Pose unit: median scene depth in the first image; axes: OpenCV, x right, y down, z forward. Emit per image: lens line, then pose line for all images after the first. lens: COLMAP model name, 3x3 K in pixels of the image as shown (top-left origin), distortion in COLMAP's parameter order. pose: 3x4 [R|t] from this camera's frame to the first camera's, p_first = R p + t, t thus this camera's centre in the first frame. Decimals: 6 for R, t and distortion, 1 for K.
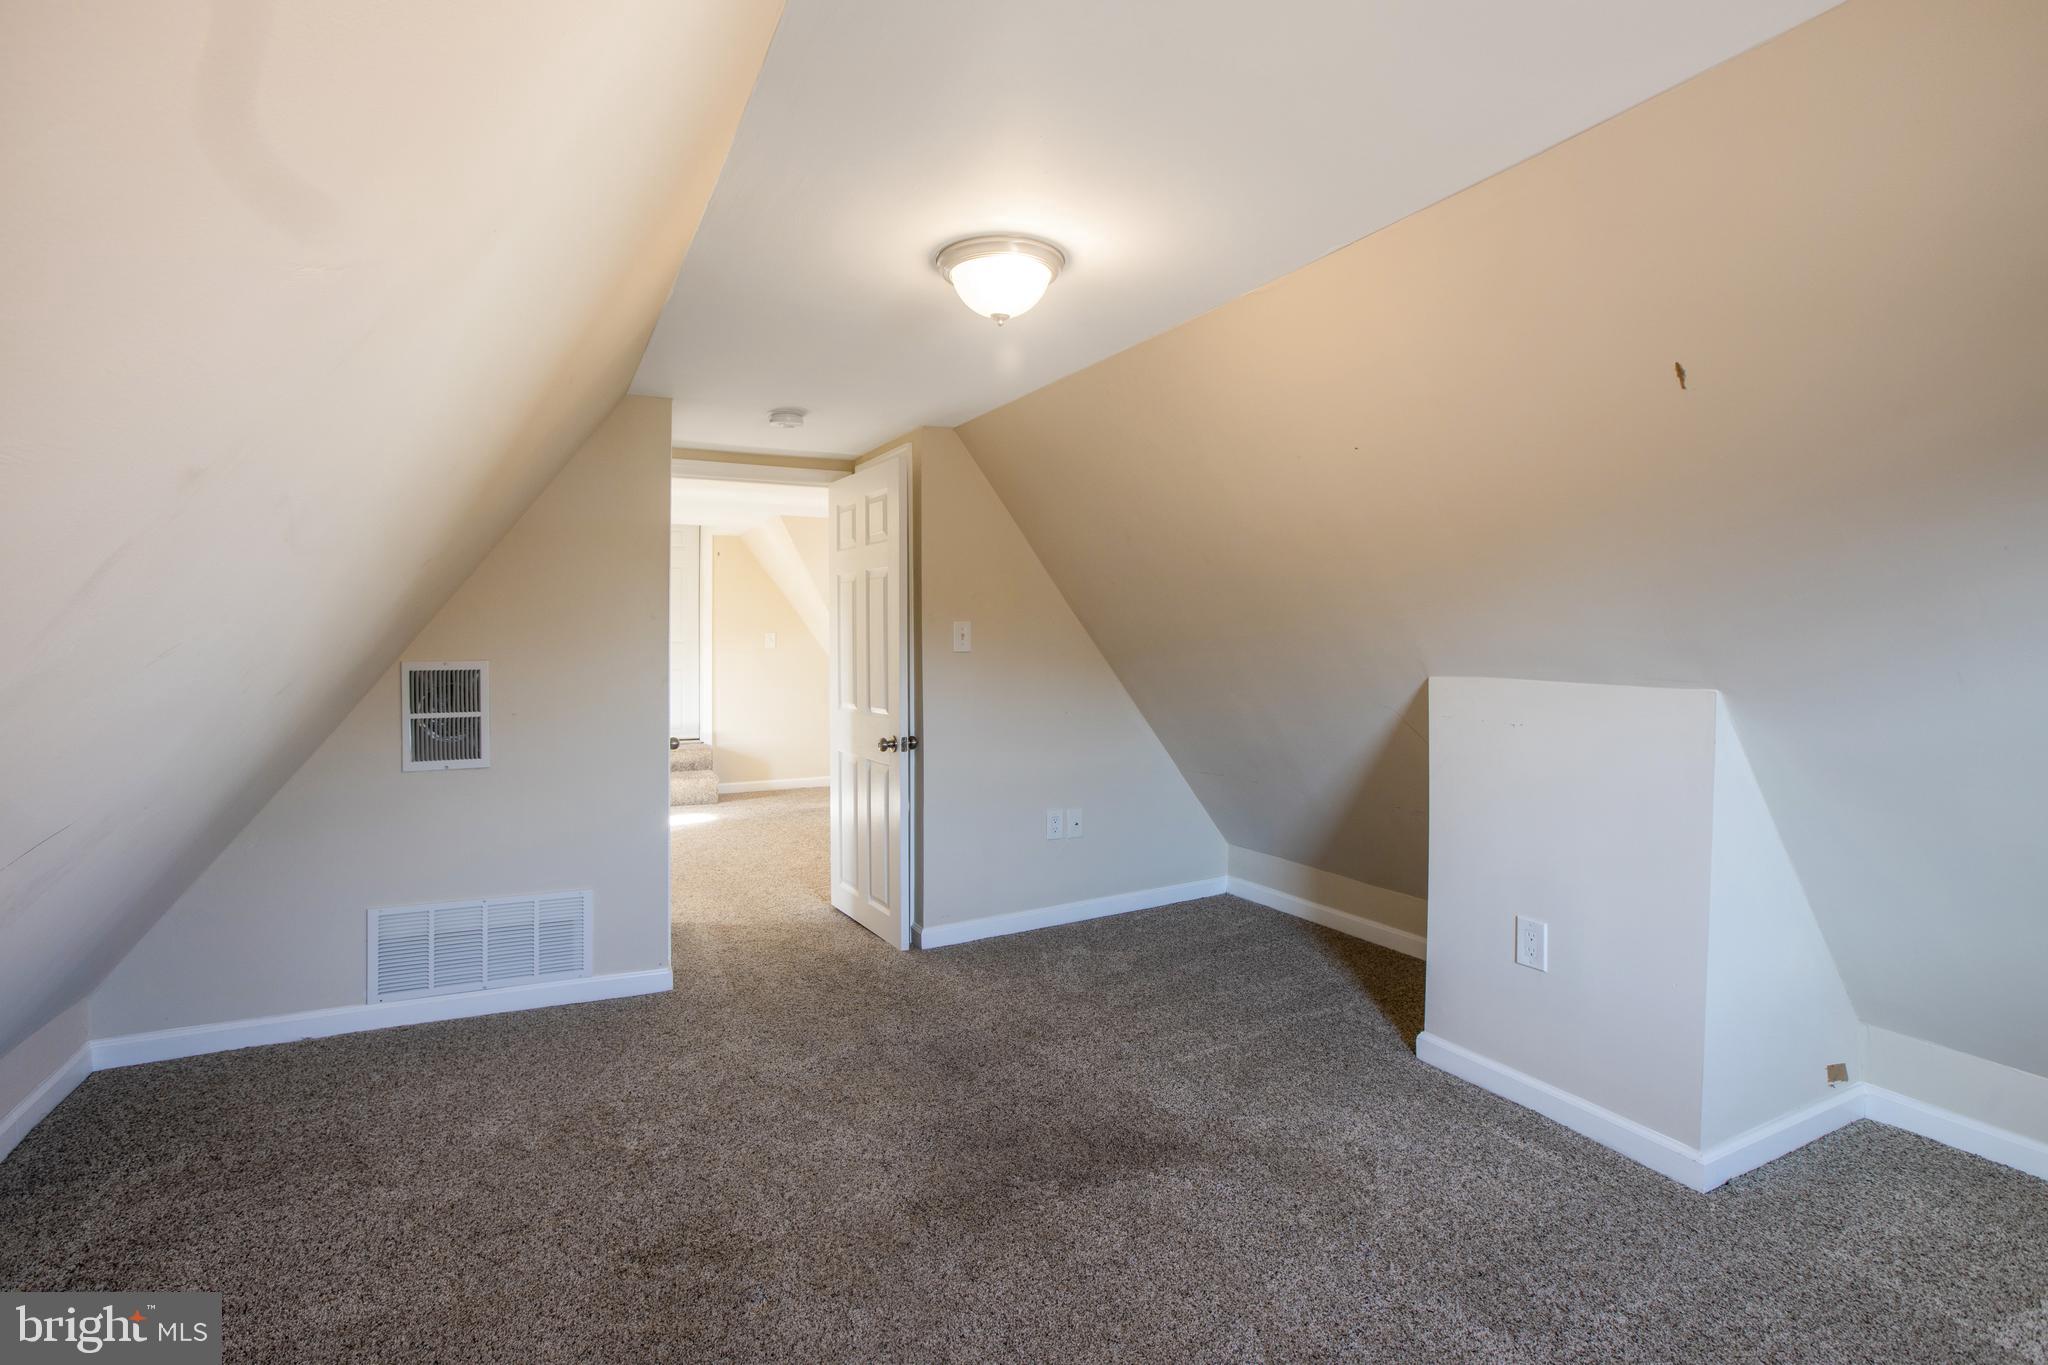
lens RADIAL K [[973.7, 0, 967.4], [0, 973.7, 680.0], [0, 0, 1]] dist [-0.043039, 0.029437]
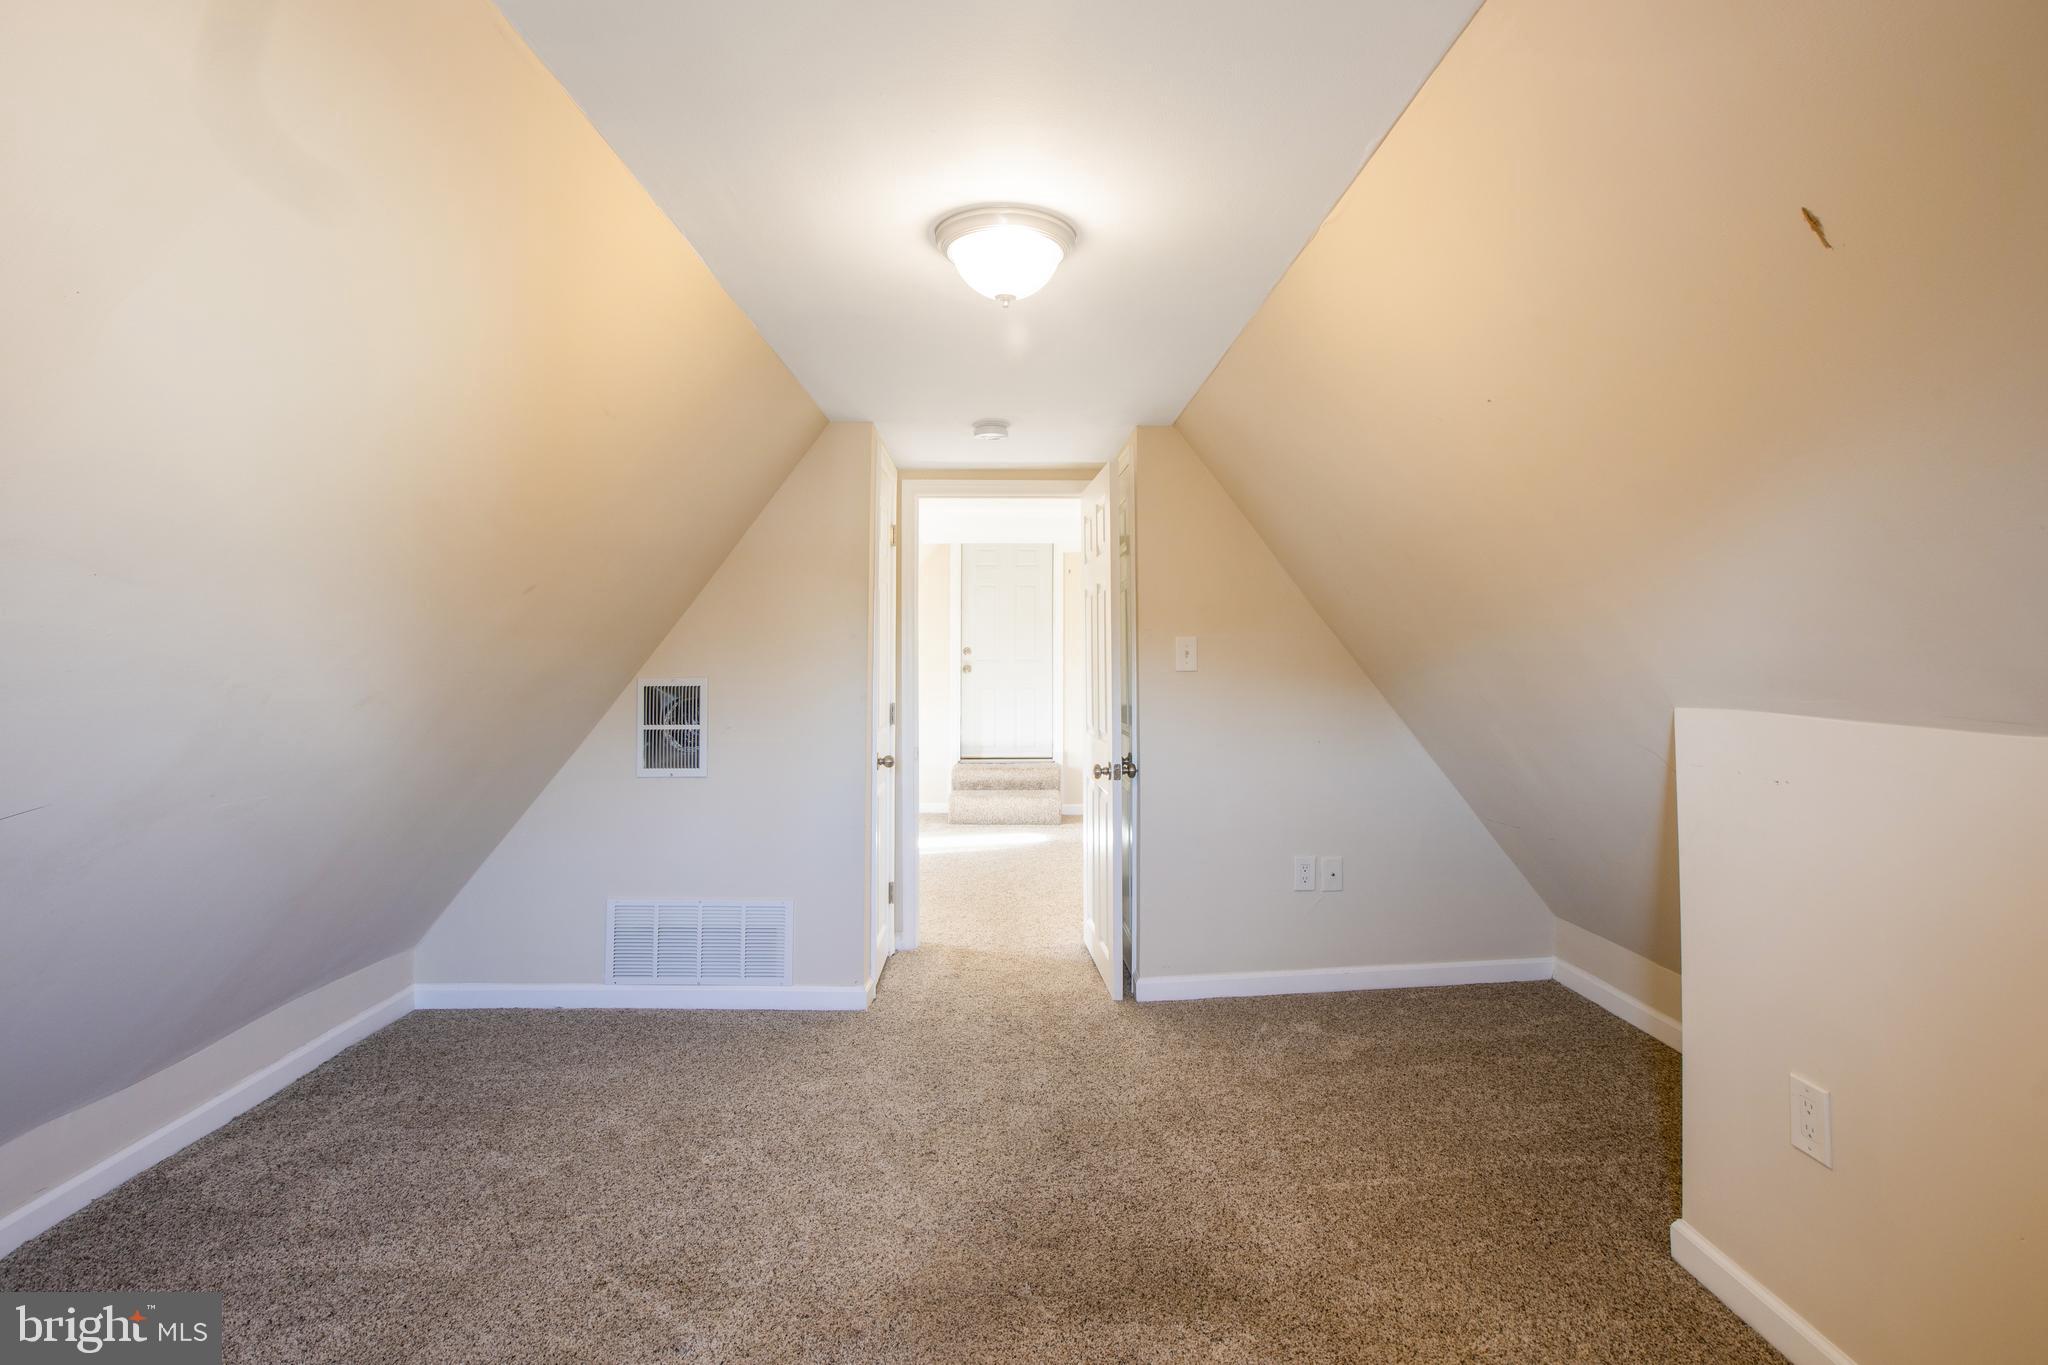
lens RADIAL K [[1002.7, 0, 1017.9], [0, 1002.7, 648.9], [0, 0, 1]] dist [-0.045969, 0.032687]
pose [[0.915351, -0.006145, -0.402610, 0.275513], [-0.014014, 0.998792, -0.047106, -0.004360], [0.402413, 0.048761, 0.914159, 0.116729]]
